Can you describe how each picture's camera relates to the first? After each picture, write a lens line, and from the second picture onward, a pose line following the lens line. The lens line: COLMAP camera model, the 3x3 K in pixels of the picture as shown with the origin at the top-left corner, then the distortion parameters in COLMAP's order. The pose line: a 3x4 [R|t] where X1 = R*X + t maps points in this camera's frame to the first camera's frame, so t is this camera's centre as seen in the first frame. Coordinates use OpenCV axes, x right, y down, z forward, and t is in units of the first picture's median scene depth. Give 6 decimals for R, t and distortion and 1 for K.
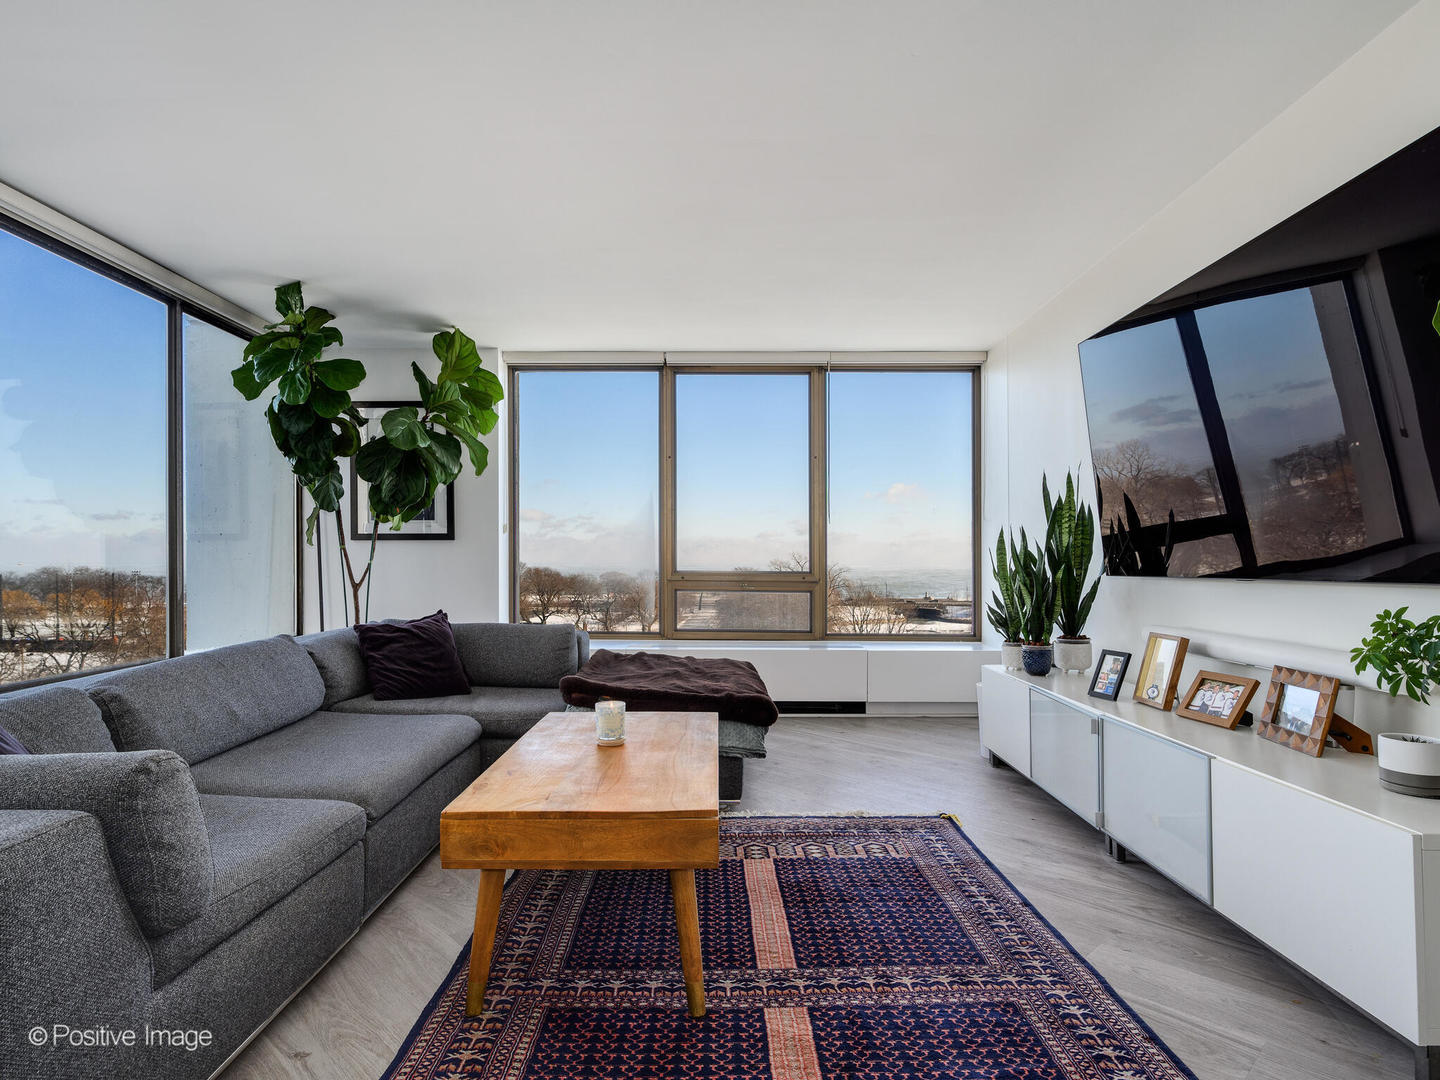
lens RADIAL K [[798.0, 0, 728.9], [0, 798.0, 570.5], [0, 0, 1]] dist [0.000132, -0.000068]
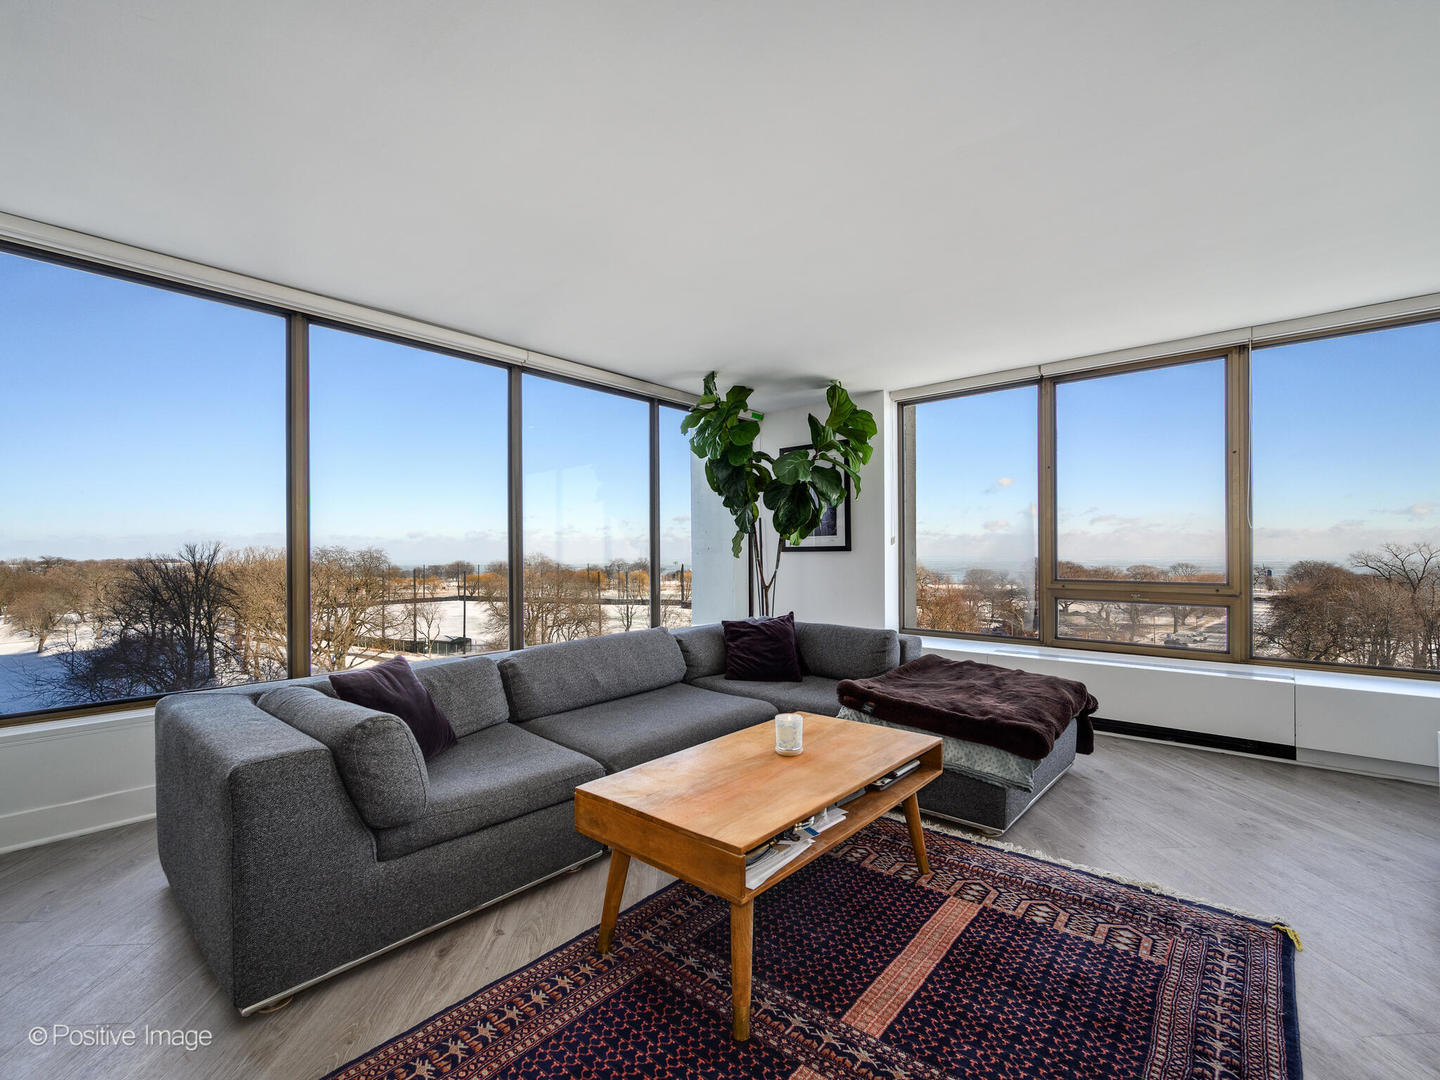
lens RADIAL K [[645.1, 0, 719.5], [0, 645.1, 564.3], [0, 0, 1]] dist [0.002041, -0.000070]
pose [[0.754827, 0.007877, -0.655877, 0.196977], [-0.006308, 0.999969, 0.004751, -0.026395], [0.655894, 0.000551, 0.754853, 0.139208]]
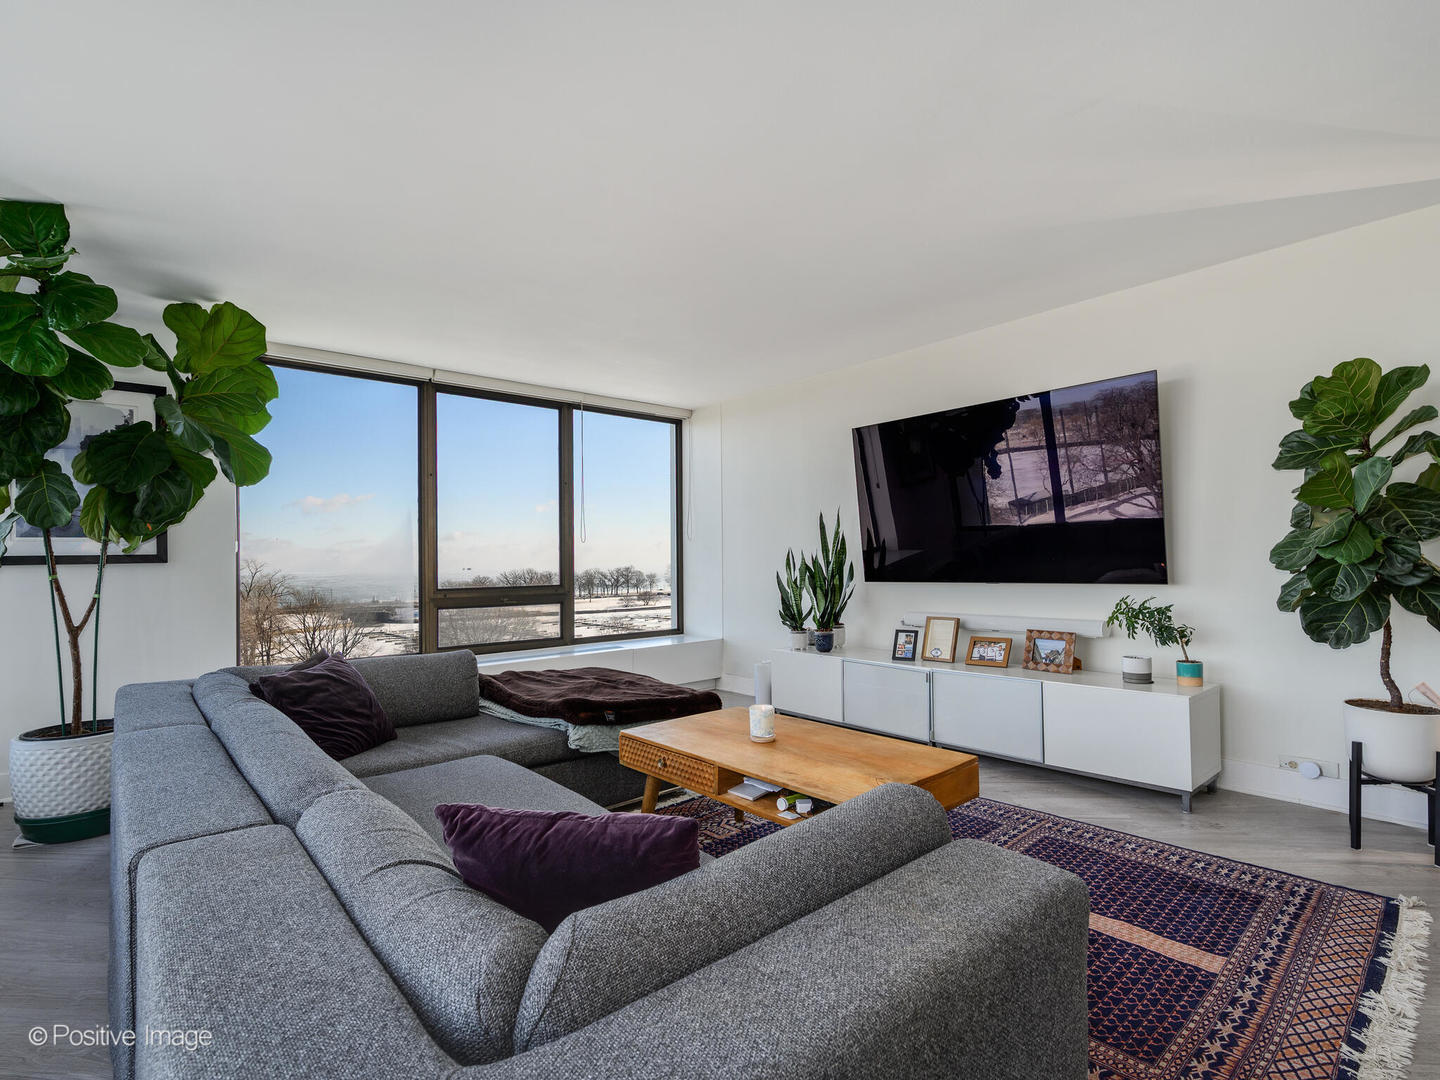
lens RADIAL K [[683.9, 0, 763.8], [0, 683.9, 556.7], [0, 0, 1]] dist [0.000435, -0.000006]
pose [[0.740869, -0.011499, 0.671551, -0.448784], [0.025134, 0.999628, -0.010612, -0.026218], [-0.671179, 0.024741, 0.740882, 0.123324]]
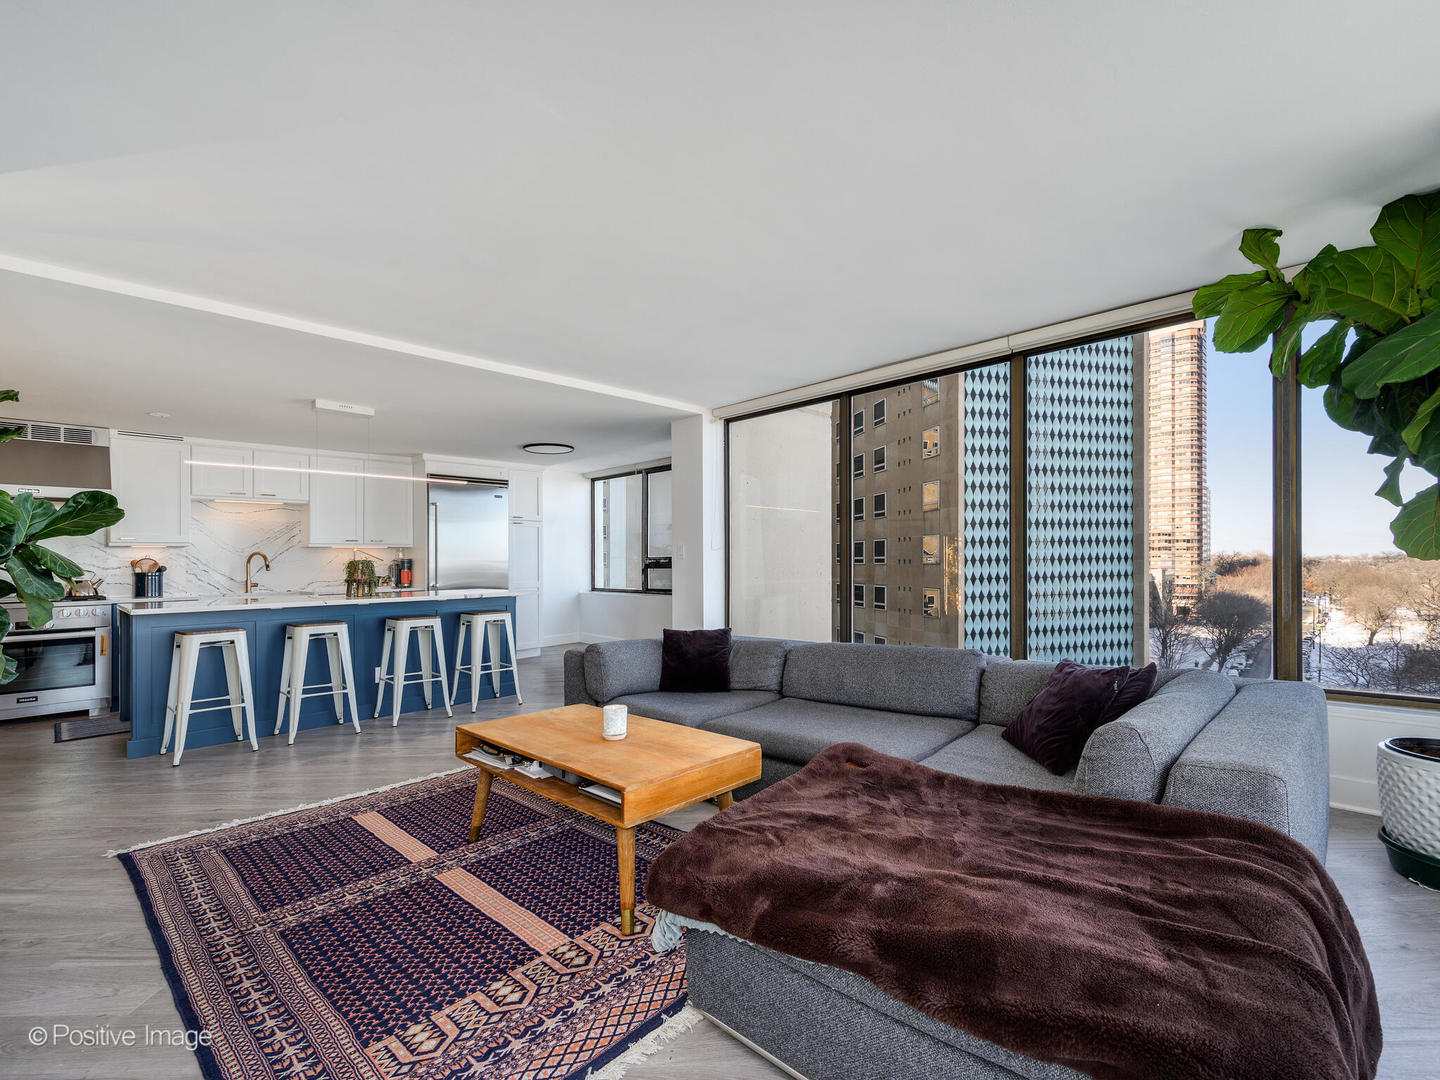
lens RADIAL K [[683.9, 0, 763.8], [0, 683.9, 556.7], [0, 0, 1]] dist [0.000435, -0.000006]
pose [[-0.685209, 0.006595, -0.728317, 0.264826], [0.012442, 0.999919, -0.002651, -0.038310], [0.728240, -0.010878, -0.685235, 1.048325]]
